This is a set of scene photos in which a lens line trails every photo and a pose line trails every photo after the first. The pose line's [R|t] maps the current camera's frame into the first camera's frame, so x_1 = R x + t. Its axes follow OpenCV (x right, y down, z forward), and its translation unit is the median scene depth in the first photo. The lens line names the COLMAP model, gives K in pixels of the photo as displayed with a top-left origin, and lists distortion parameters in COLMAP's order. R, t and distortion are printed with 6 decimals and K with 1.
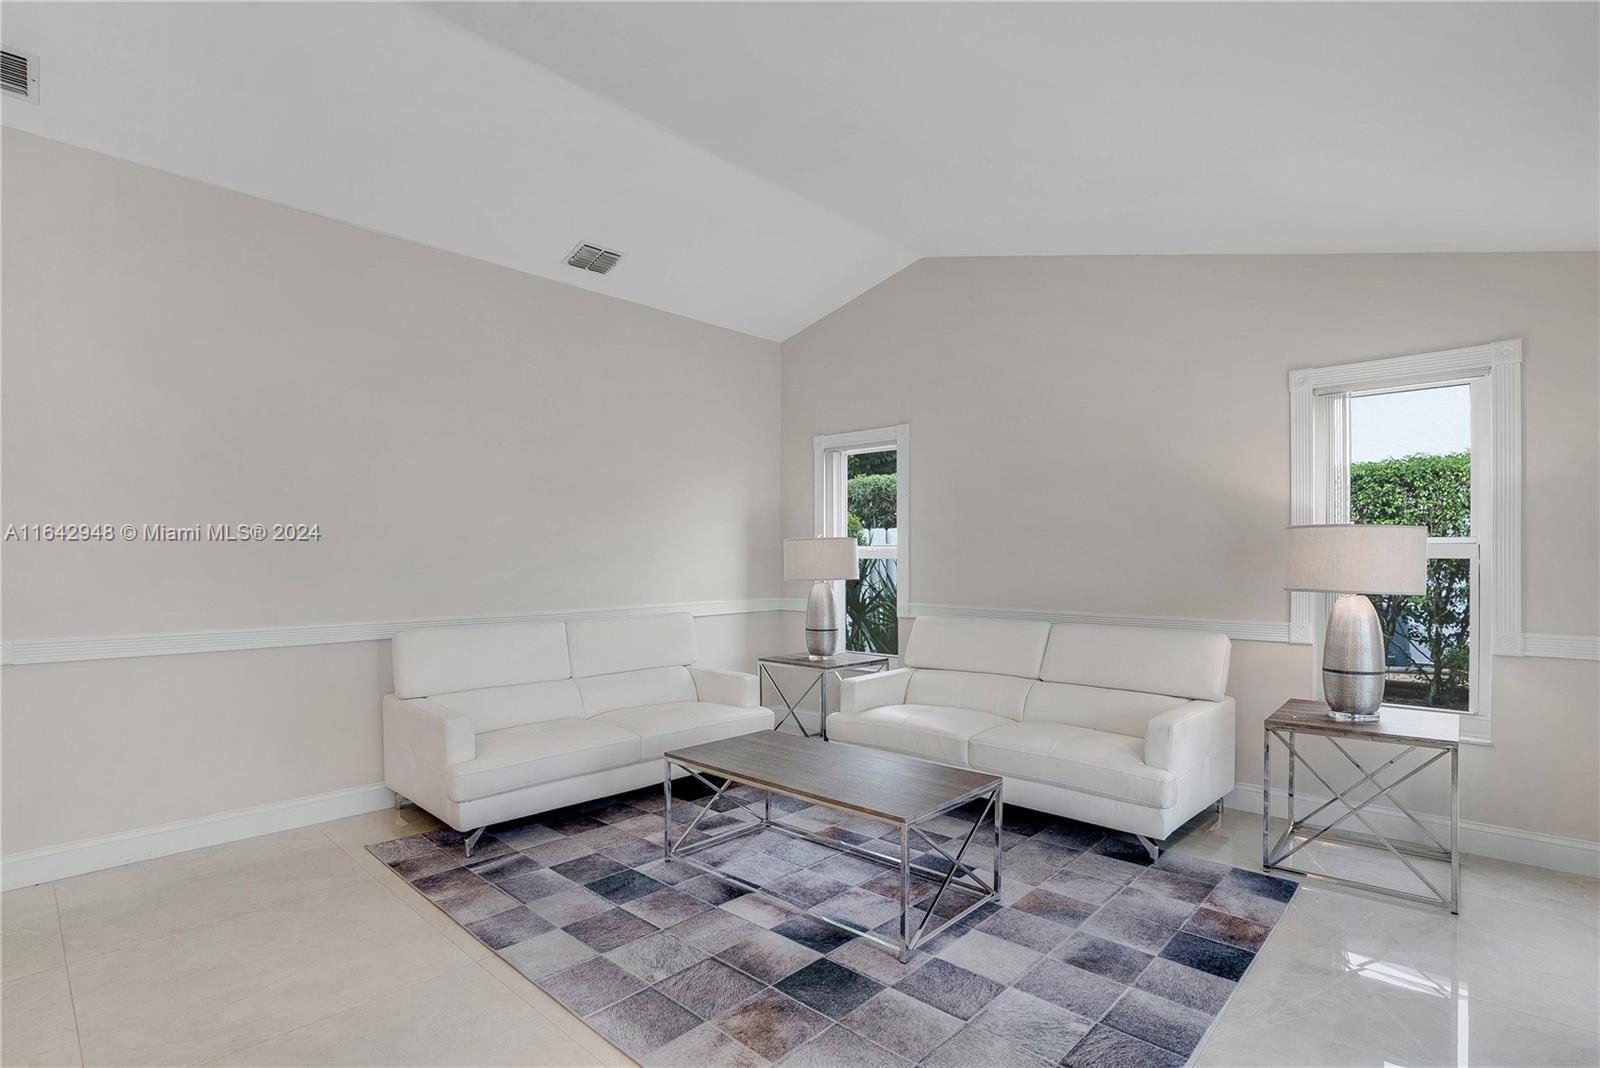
lens RADIAL K [[768.2, 0, 809.4], [0, 768.2, 576.0], [0, 0, 1]] dist [-0.049354, 0.016525]
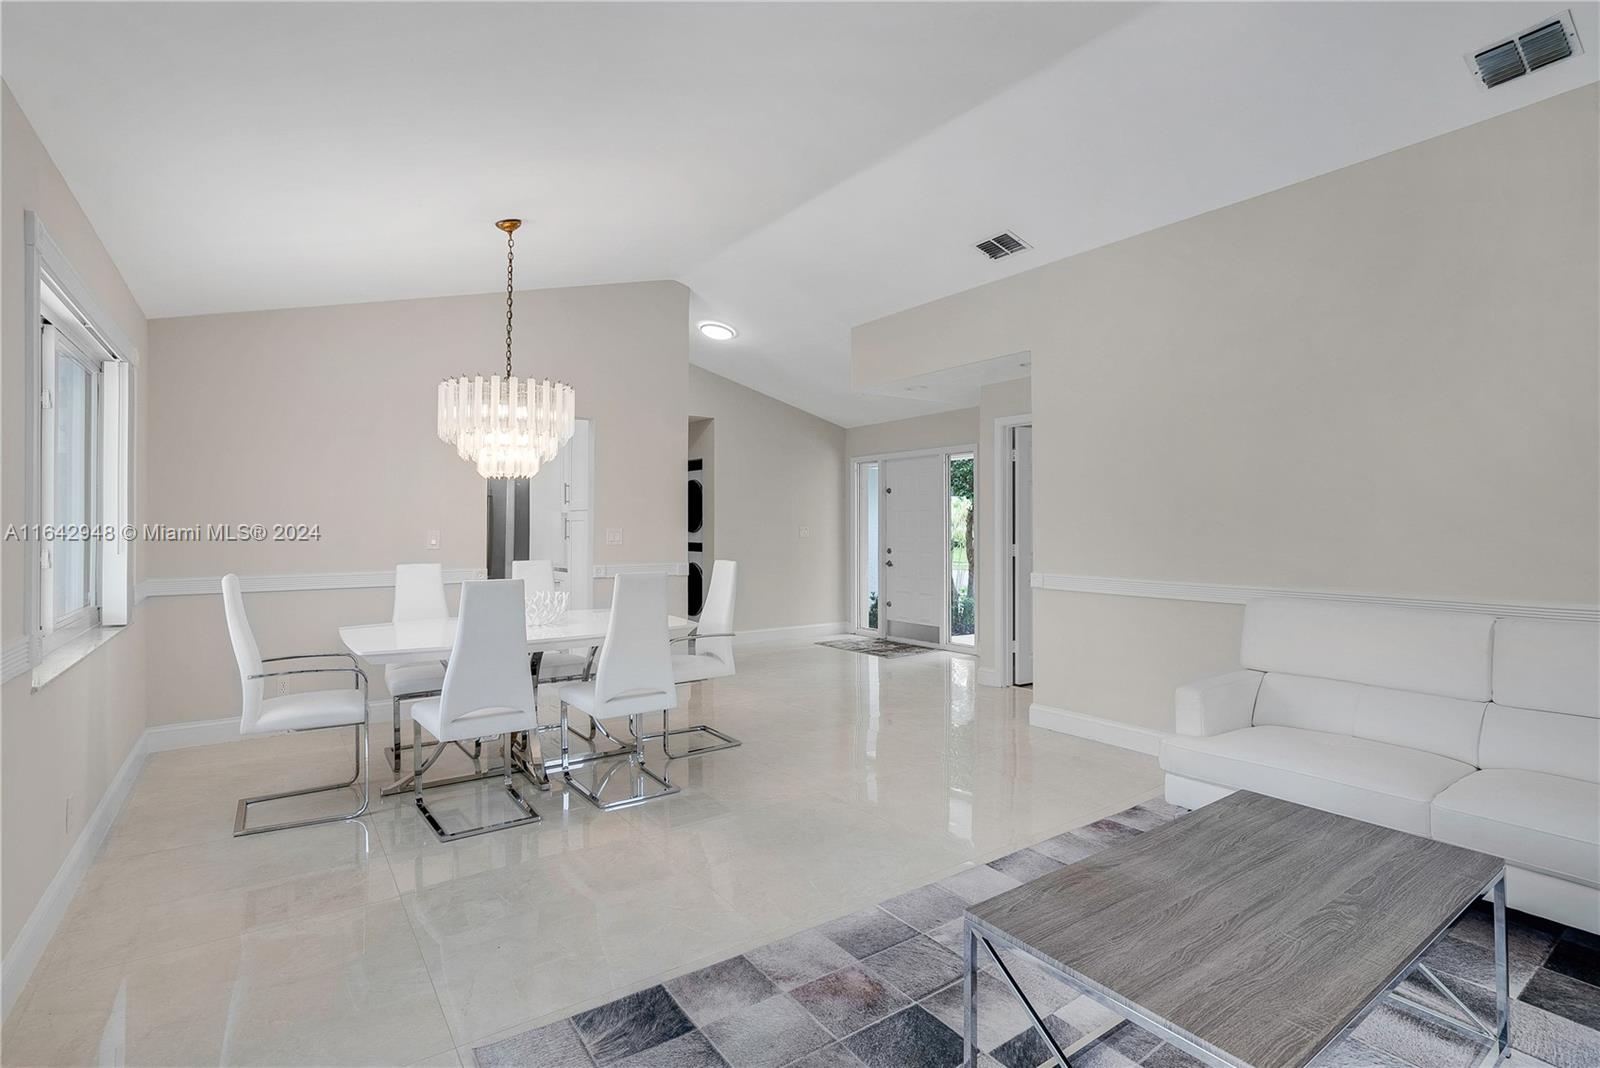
lens RADIAL K [[768.2, 0, 809.8], [0, 768.2, 517.8], [0, 0, 1]] dist [-0.049354, 0.016525]
pose [[-0.199386, -0.010432, -0.979865, 0.671418], [-0.012375, 0.999890, -0.008127, -0.022188], [0.979843, 0.010506, -0.199494, 0.815629]]
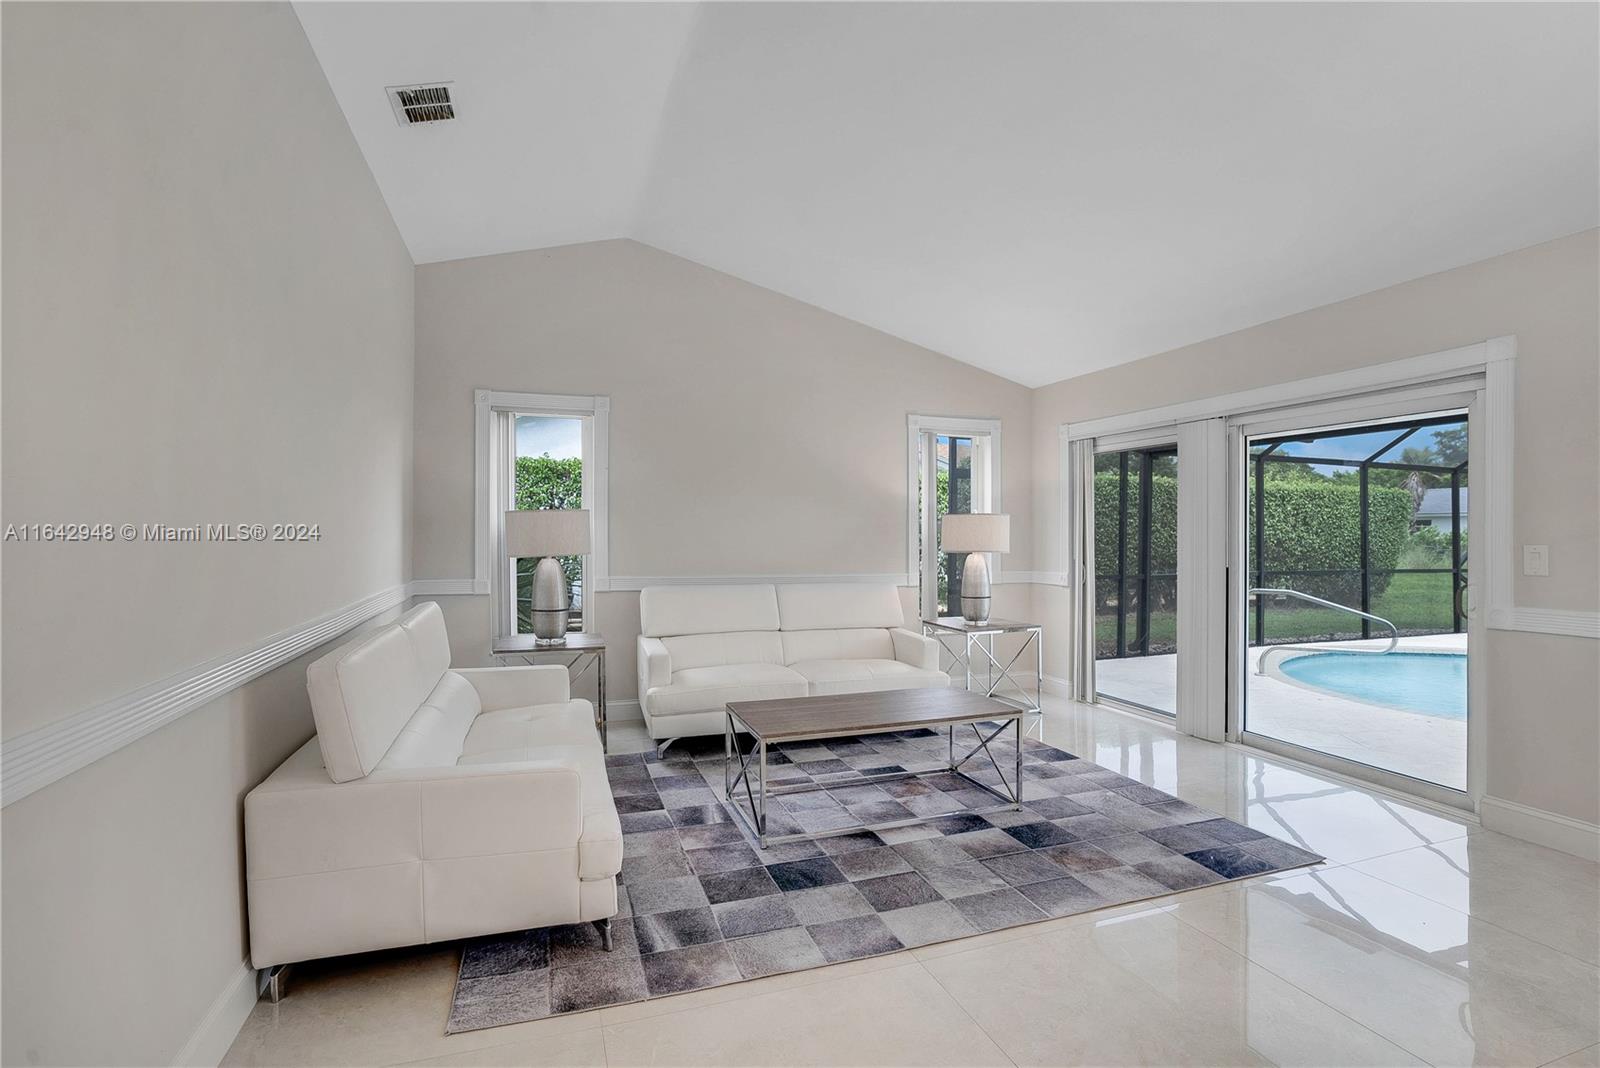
lens RADIAL K [[768.2, 0, 794.7], [0, 768.2, 539.8], [0, 0, 1]] dist [-0.049354, 0.016525]
pose [[0.464627, -0.005738, 0.885488, -1.116373], [0.013568, 0.999908, -0.000640, -0.011556], [-0.885403, 0.012312, 0.464662, 0.574301]]
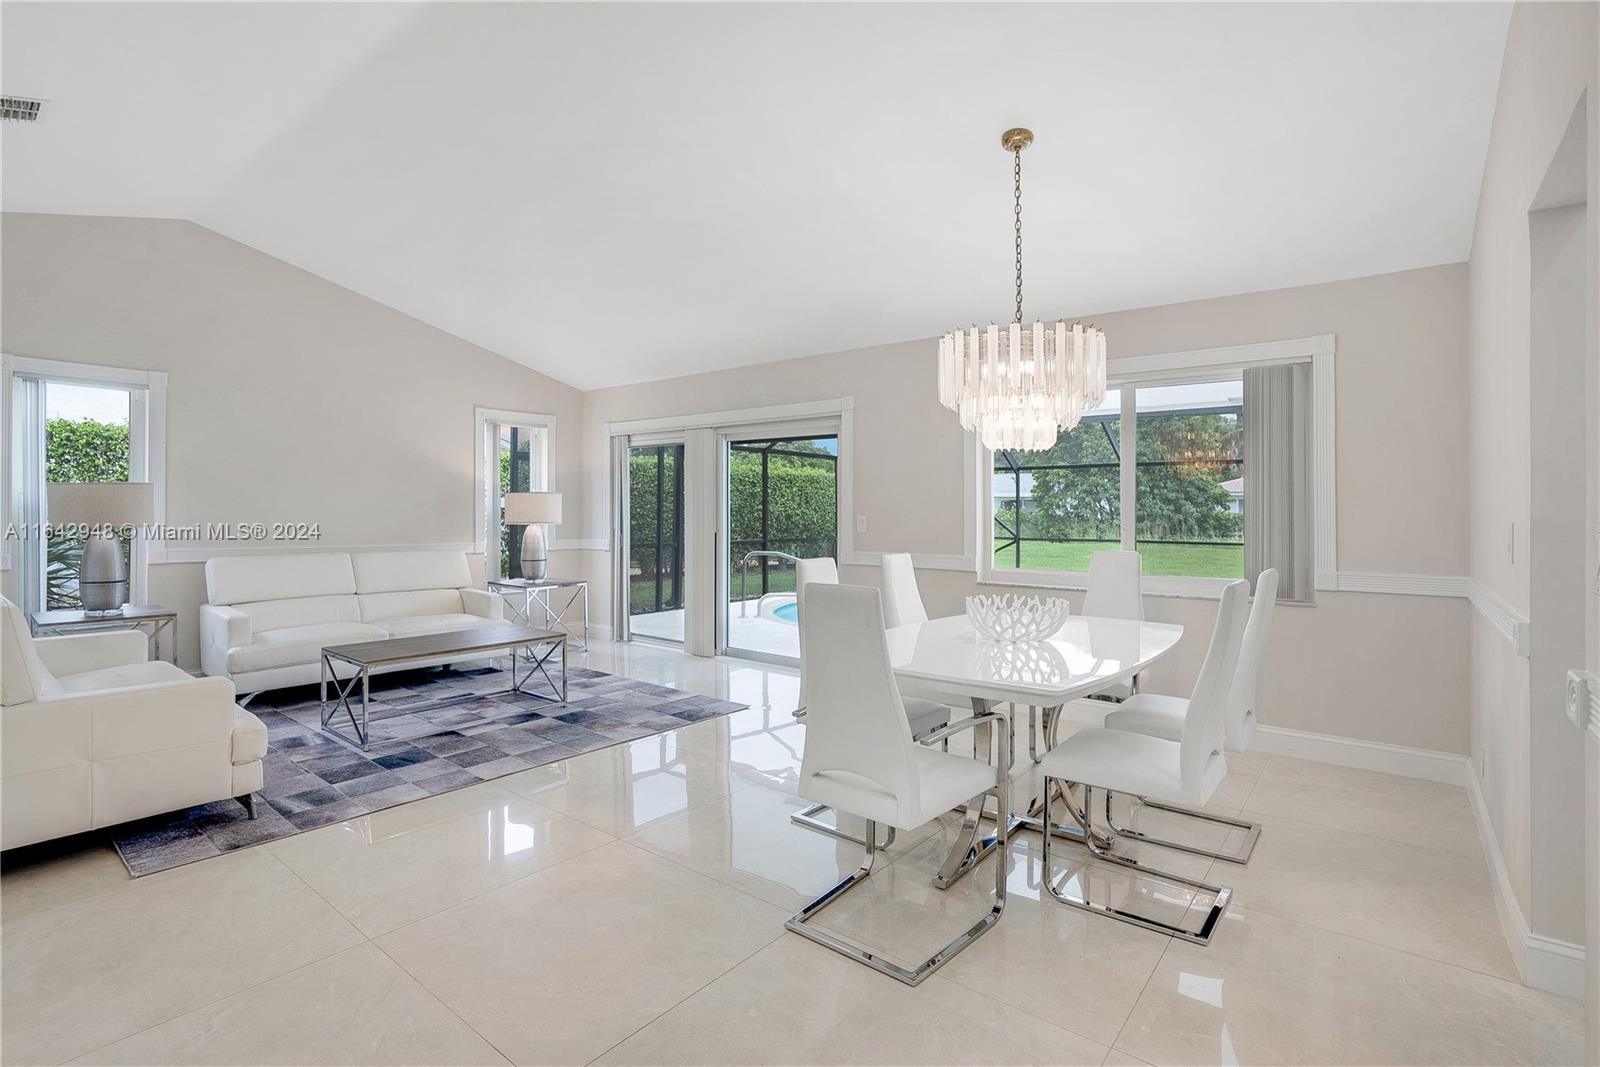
lens RADIAL K [[768.2, 0, 797.6], [0, 768.2, 525.8], [0, 0, 1]] dist [-0.049354, 0.016525]
pose [[-0.075583, -0.019924, 0.996940, -1.606064], [0.008868, 0.999747, 0.020652, -0.010760], [-0.997100, 0.010402, -0.075387, 0.433403]]
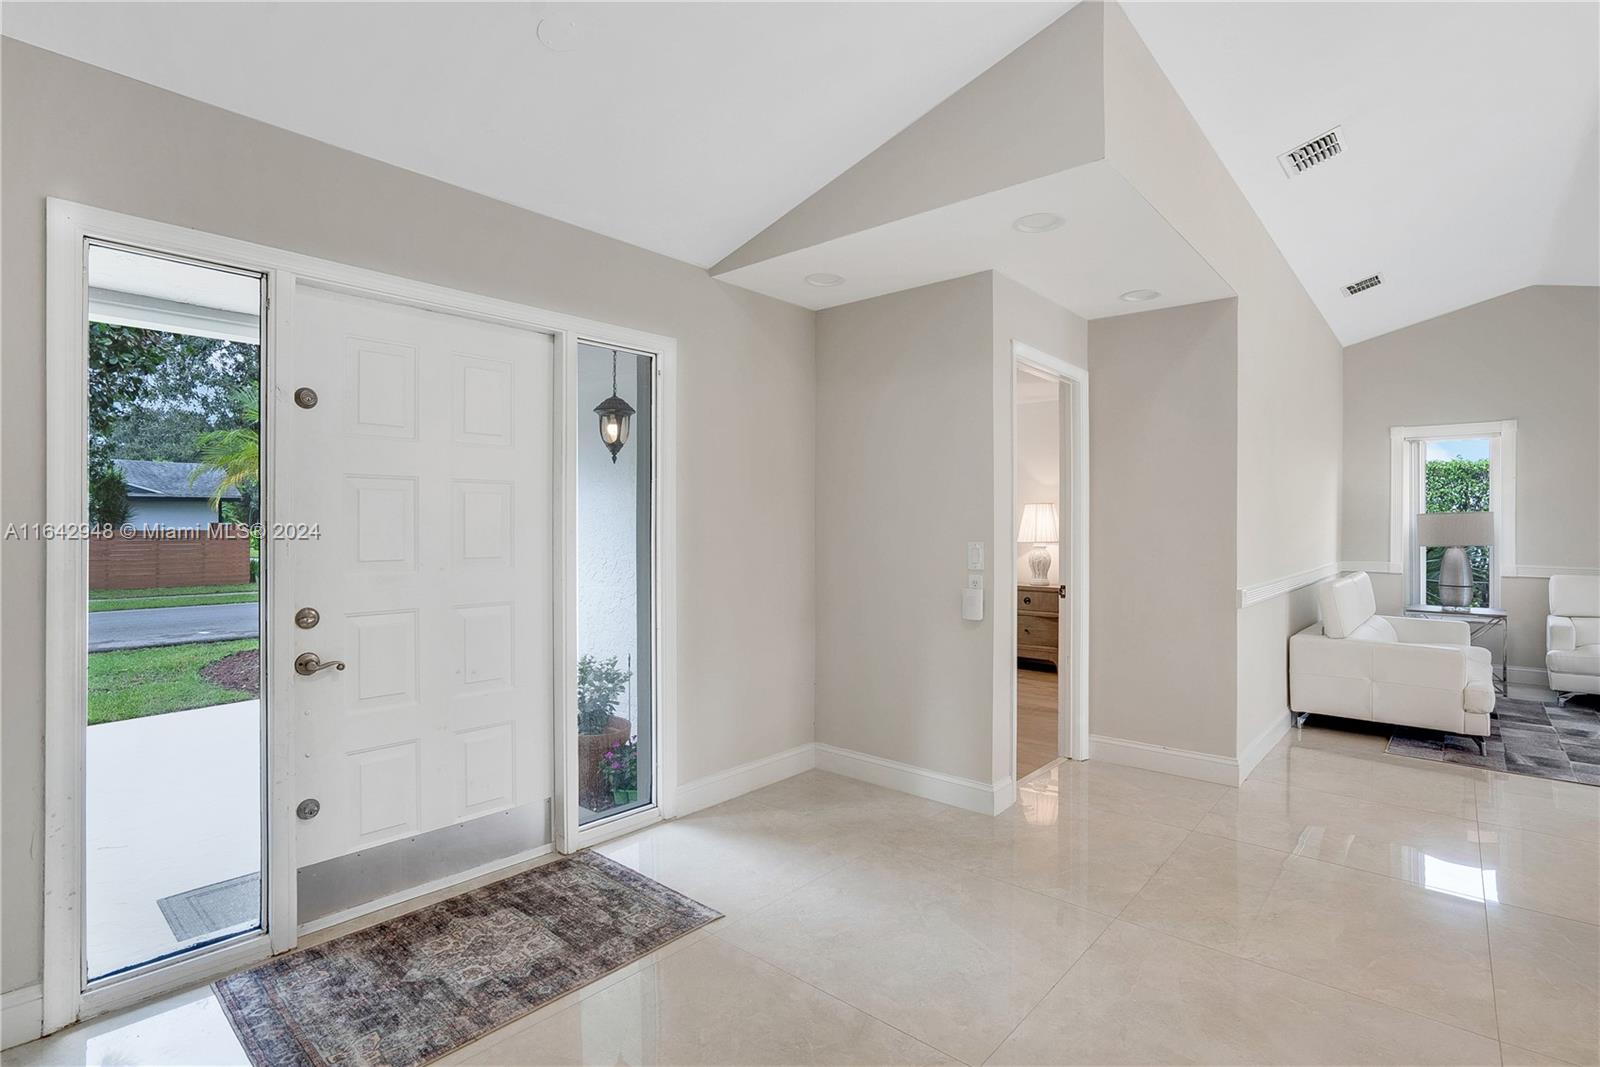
lens RADIAL K [[768.2, 0, 791.1], [0, 768.2, 533.0], [0, 0, 1]] dist [-0.049354, 0.016525]
pose [[0.999367, 0.003011, 0.035455, -1.889131], [-0.002506, 0.999895, -0.014281, 0.012048], [-0.035494, 0.014183, 0.999269, -0.266505]]
